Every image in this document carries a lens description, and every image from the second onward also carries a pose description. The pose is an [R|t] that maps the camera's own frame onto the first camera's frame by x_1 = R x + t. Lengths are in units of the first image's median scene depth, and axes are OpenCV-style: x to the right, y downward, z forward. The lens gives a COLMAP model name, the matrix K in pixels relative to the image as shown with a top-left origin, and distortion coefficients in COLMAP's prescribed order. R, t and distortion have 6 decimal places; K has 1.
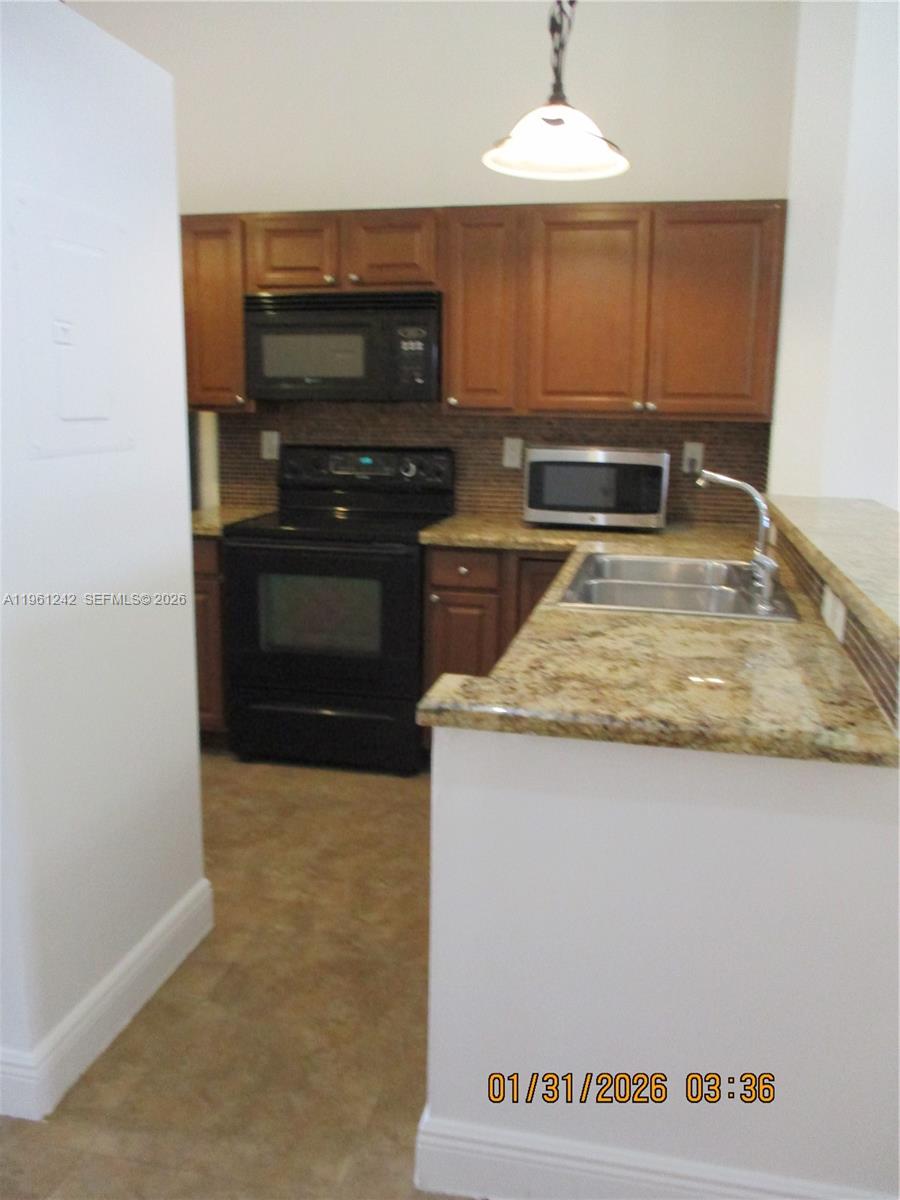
lens RADIAL K [[1001.7, 0, 450.0], [0, 1001.7, 600.0], [0, 0, 1]] dist [-0.028835, 0.008857]
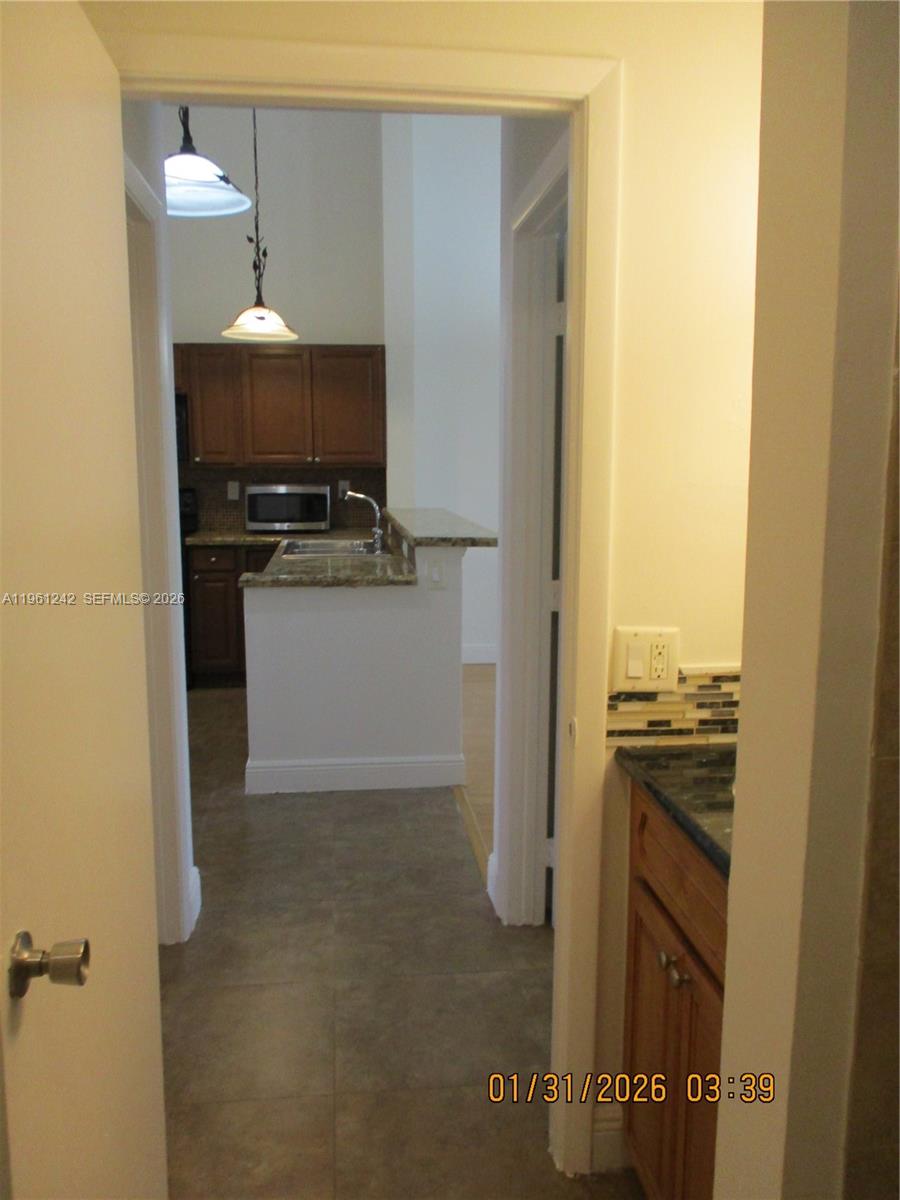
lens RADIAL K [[1001.7, 0, 450.0], [0, 1001.7, 600.0], [0, 0, 1]] dist [-0.028835, 0.008857]
pose [[0.945367, -0.062623, 0.319936, -0.152697], [0.079068, 0.996119, -0.038658, 0.133934], [-0.316273, 0.061842, 0.946650, -0.703611]]
